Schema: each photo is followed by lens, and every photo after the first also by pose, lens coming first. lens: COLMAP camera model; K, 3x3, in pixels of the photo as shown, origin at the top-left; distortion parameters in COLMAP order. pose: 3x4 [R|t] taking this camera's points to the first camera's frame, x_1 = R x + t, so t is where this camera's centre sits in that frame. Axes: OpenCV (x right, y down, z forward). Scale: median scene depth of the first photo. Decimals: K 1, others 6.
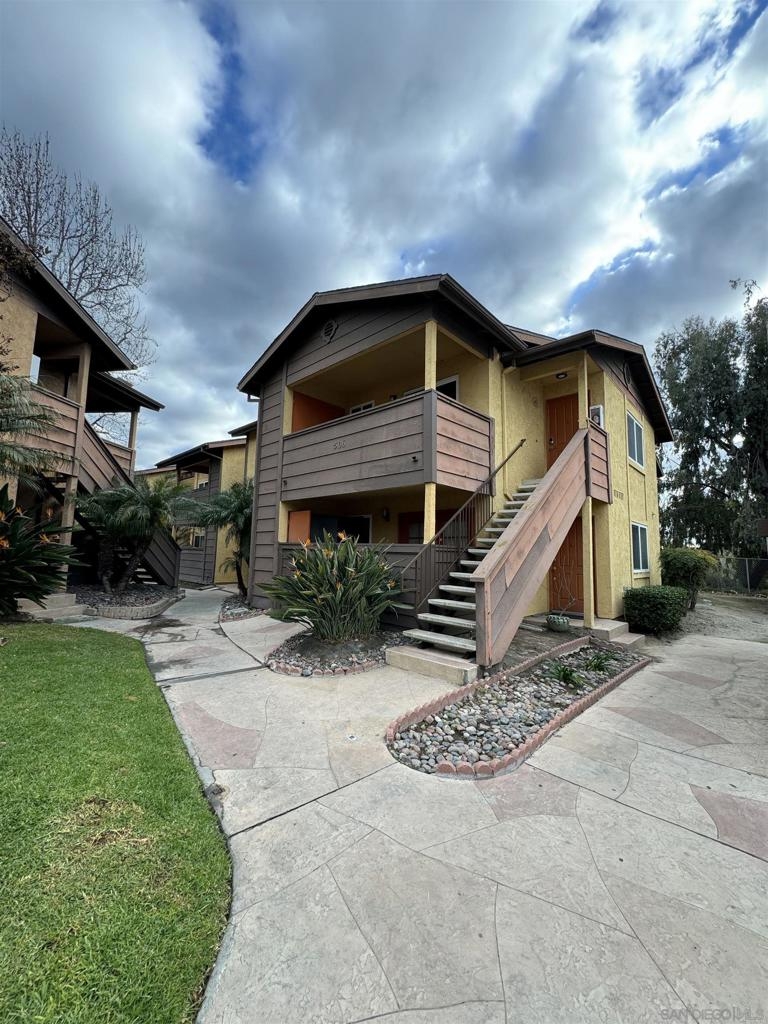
lens RADIAL K [[413.8, 0, 383.9], [0, 413.8, 505.3], [0, 0, 1]] dist [0.000024, -0.000076]
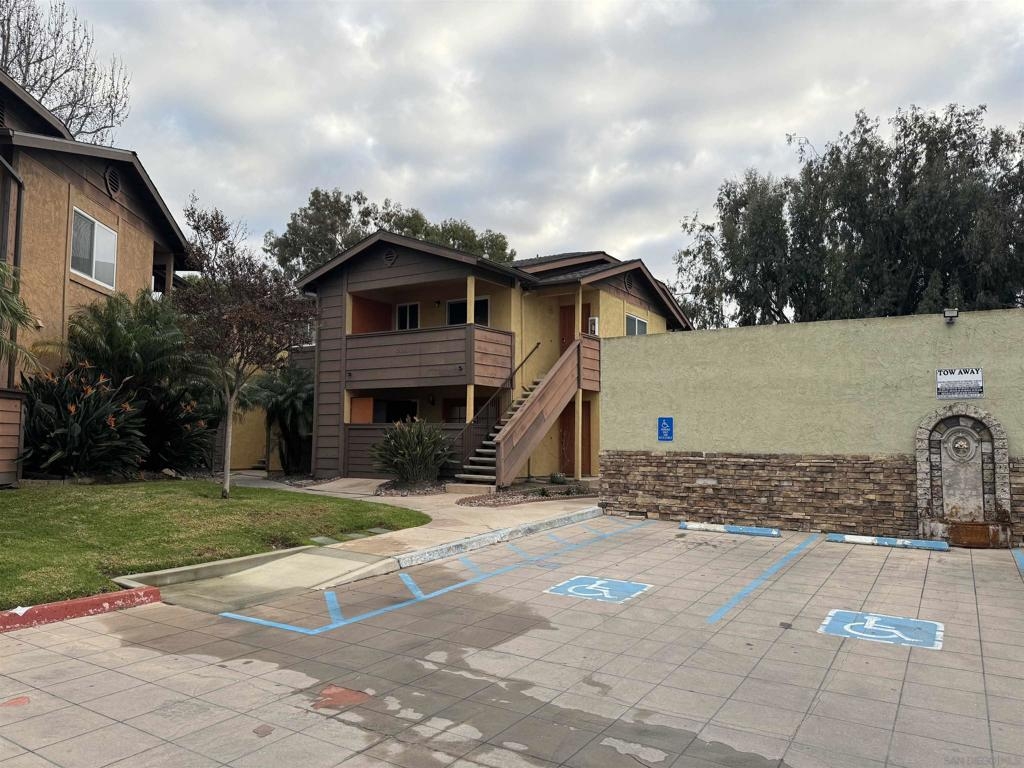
lens RADIAL K [[708.2, 0, 514.7], [0, 708.2, 384.3], [0, 0, 1]] dist [0.004954, -0.000037]
pose [[0.980070, -0.000696, 0.198652, -0.211473], [-0.006825, 0.999286, 0.037173, -0.127552], [-0.198536, -0.037788, 0.979365, -1.367144]]
